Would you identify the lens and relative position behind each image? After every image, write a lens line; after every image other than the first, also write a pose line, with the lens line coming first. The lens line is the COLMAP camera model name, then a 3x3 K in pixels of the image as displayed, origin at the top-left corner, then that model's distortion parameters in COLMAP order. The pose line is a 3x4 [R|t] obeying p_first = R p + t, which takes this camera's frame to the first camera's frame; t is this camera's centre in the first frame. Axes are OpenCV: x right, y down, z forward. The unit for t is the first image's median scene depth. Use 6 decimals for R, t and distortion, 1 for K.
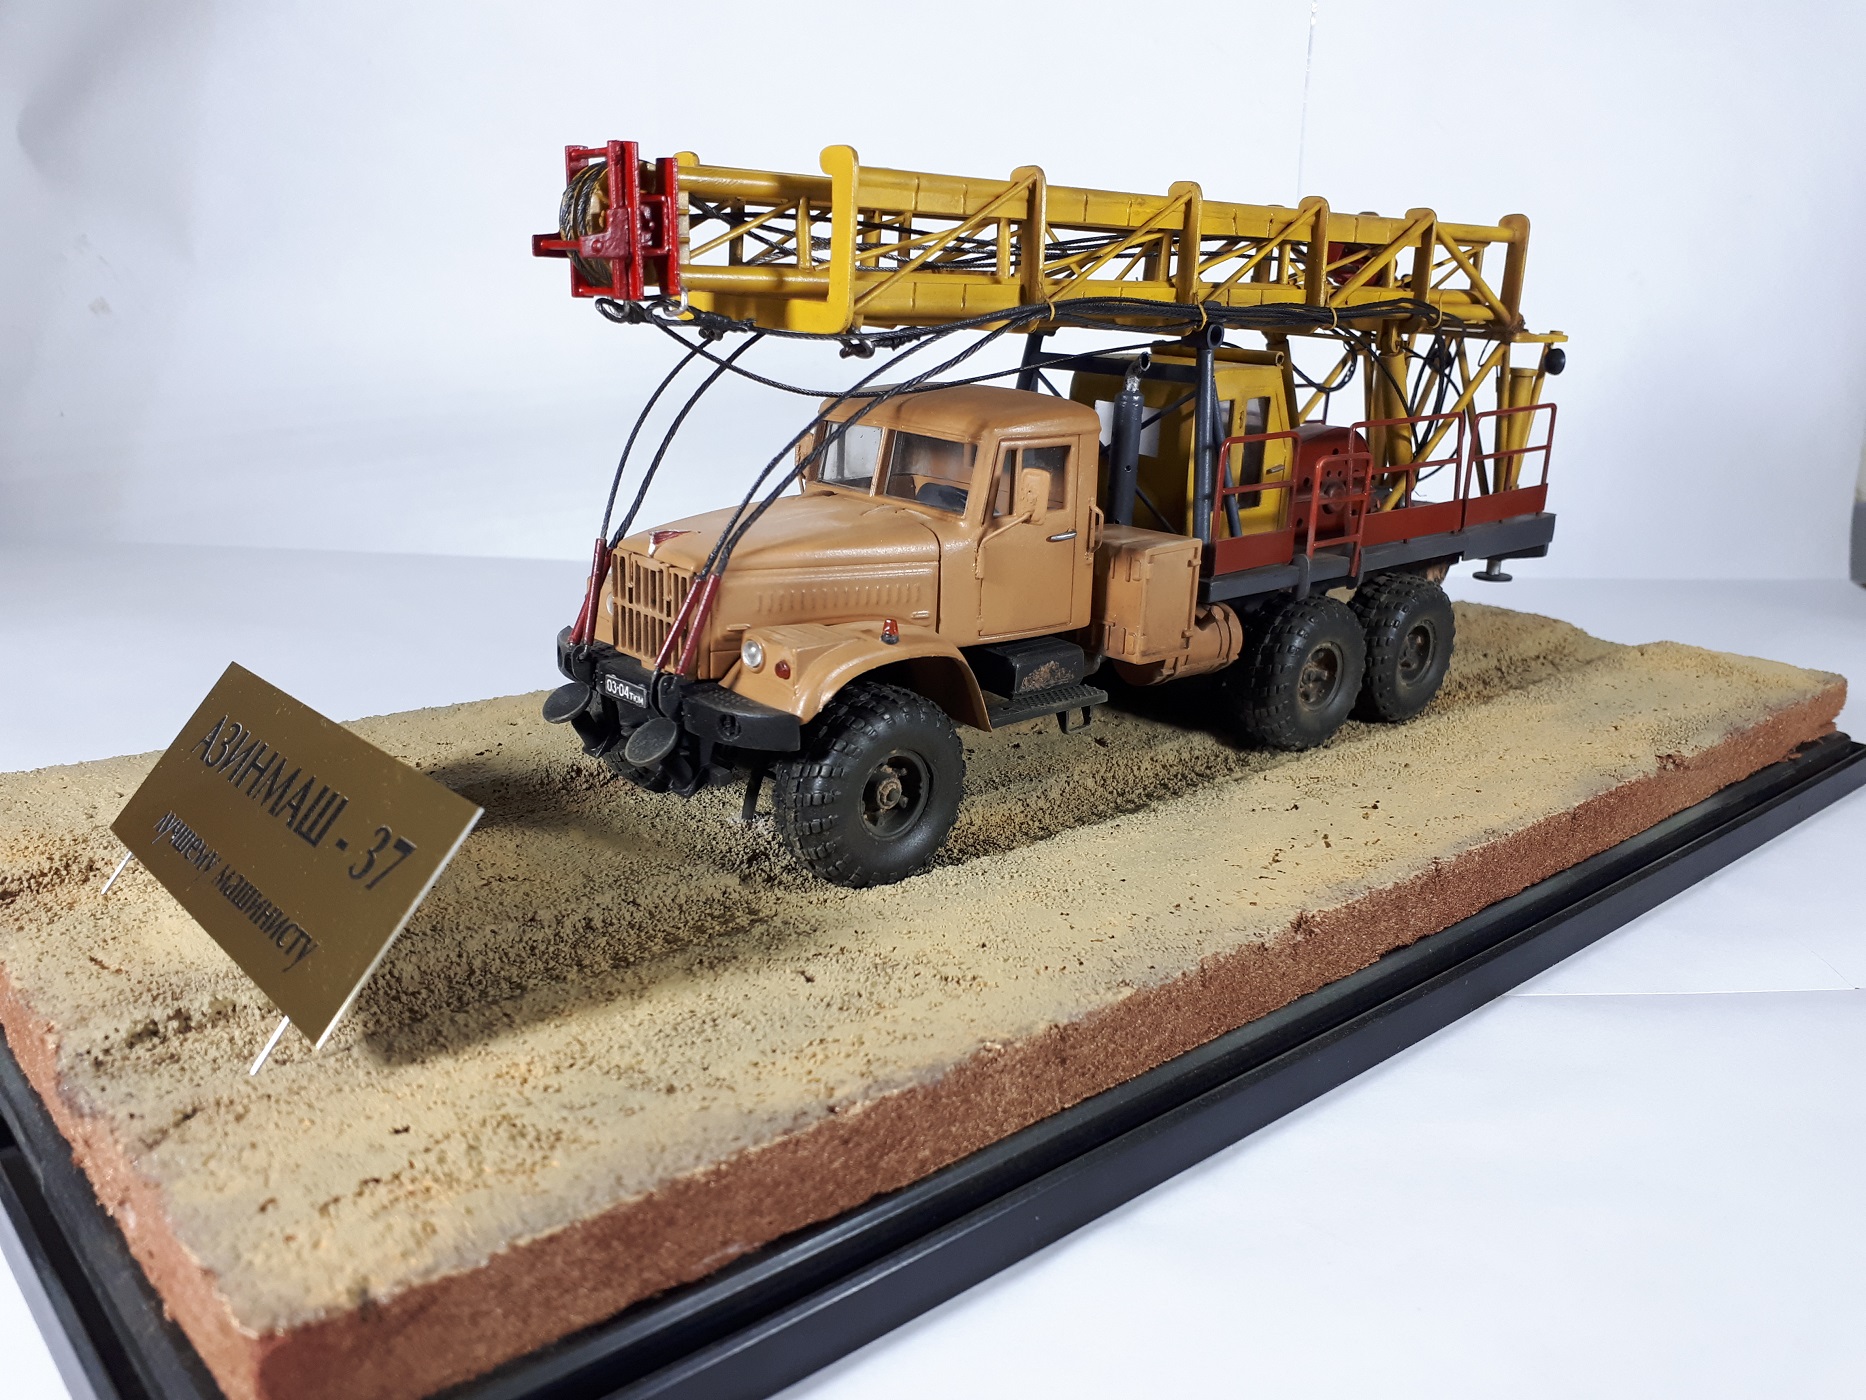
lens RADIAL K [[1507.7, 0, 933.0], [0, 1507.7, 700.0], [0, 0, 1]] dist [0.260879, -0.770447]
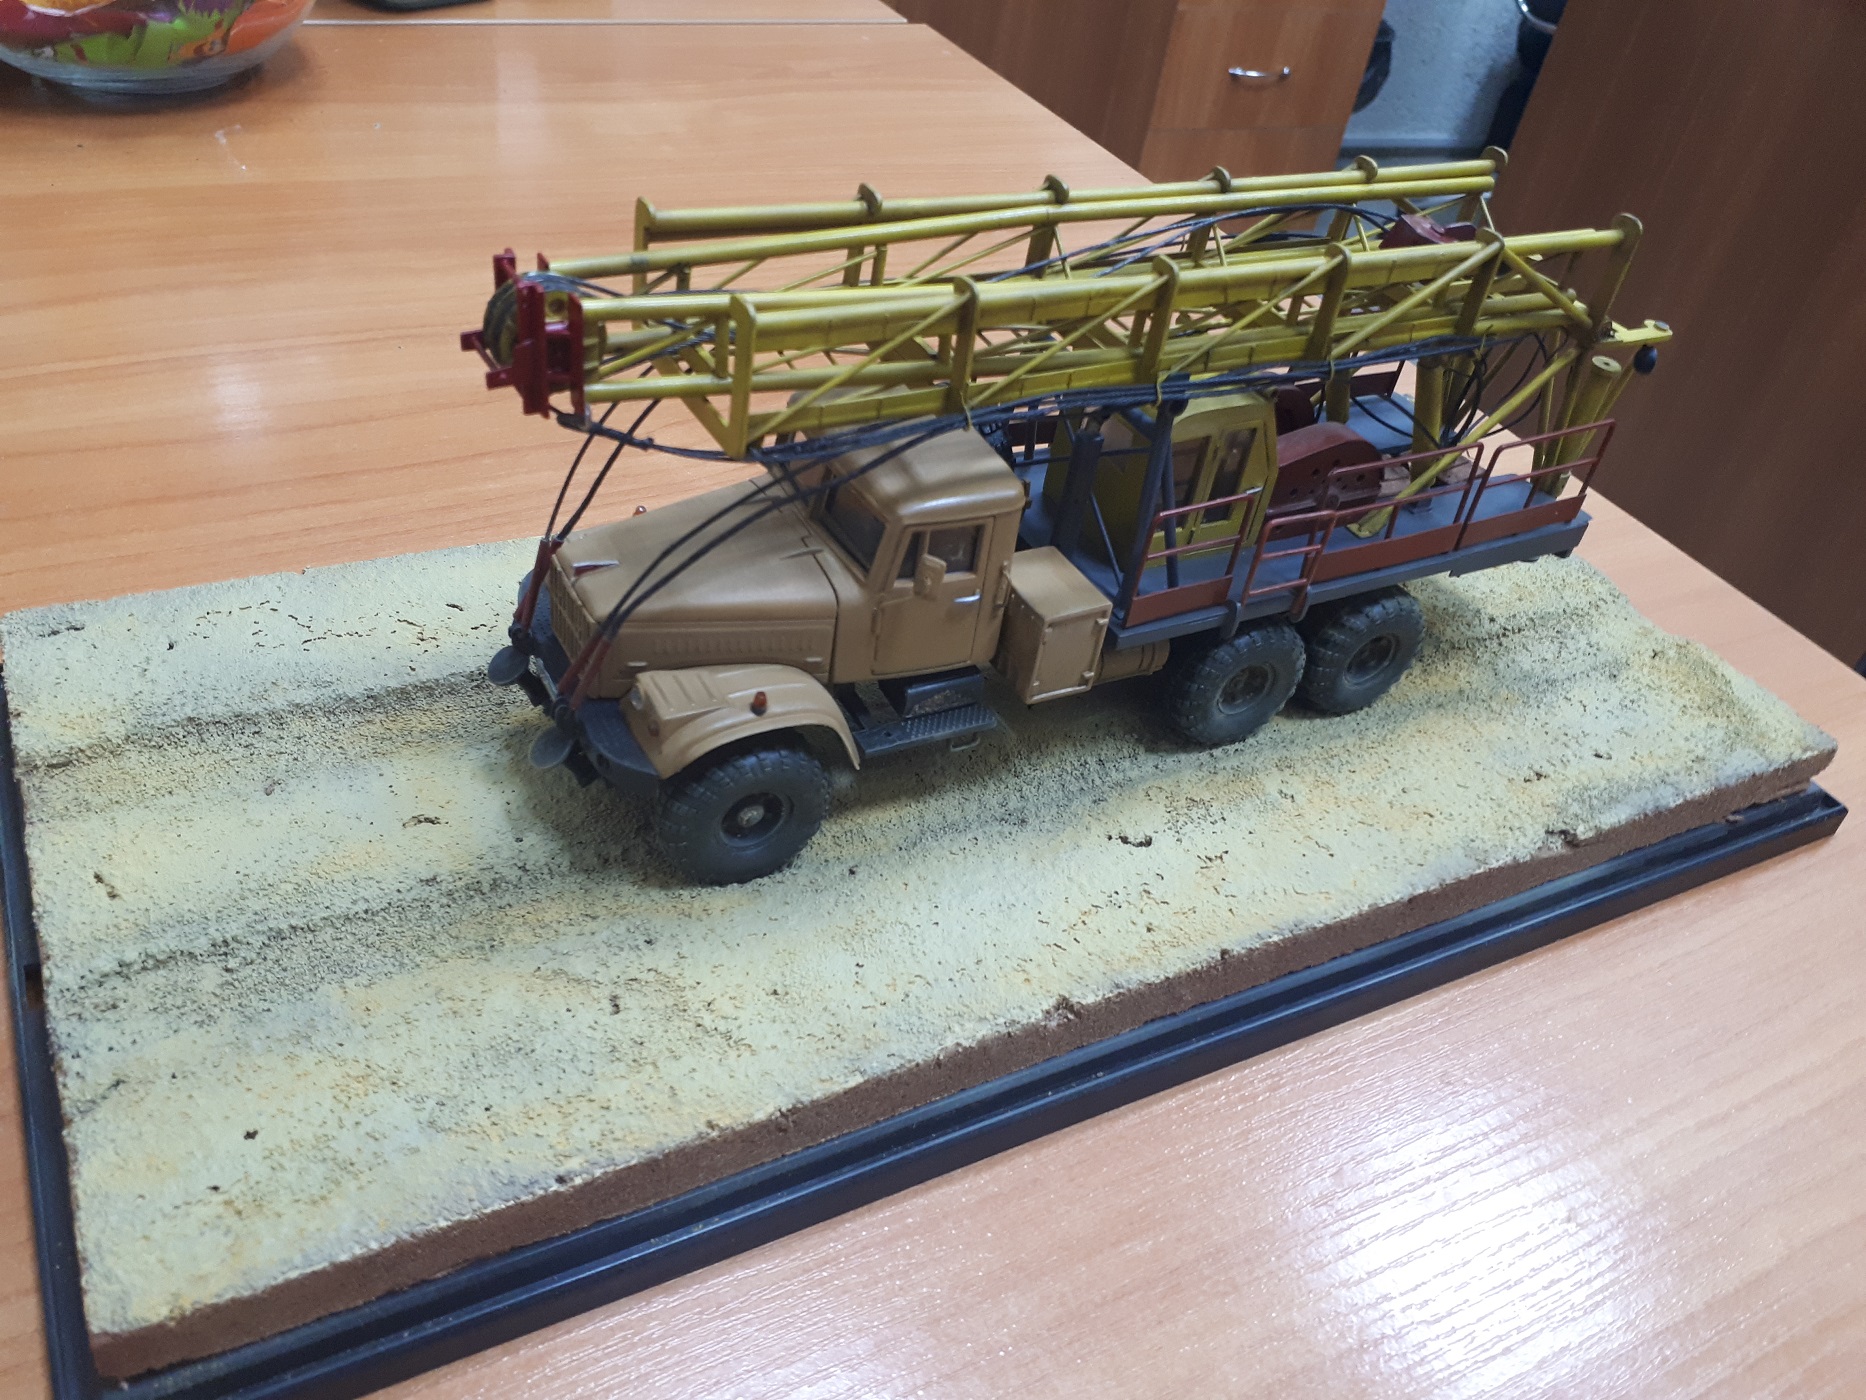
lens RADIAL K [[1507.7, 0, 933.0], [0, 1507.7, 700.0], [0, 0, 1]] dist [0.260879, -0.770447]
pose [[0.965964, 0.228120, -0.121960, 0.225863], [-0.165606, 0.907558, 0.385892, -0.486610], [0.198715, -0.352561, 0.914447, -0.008312]]
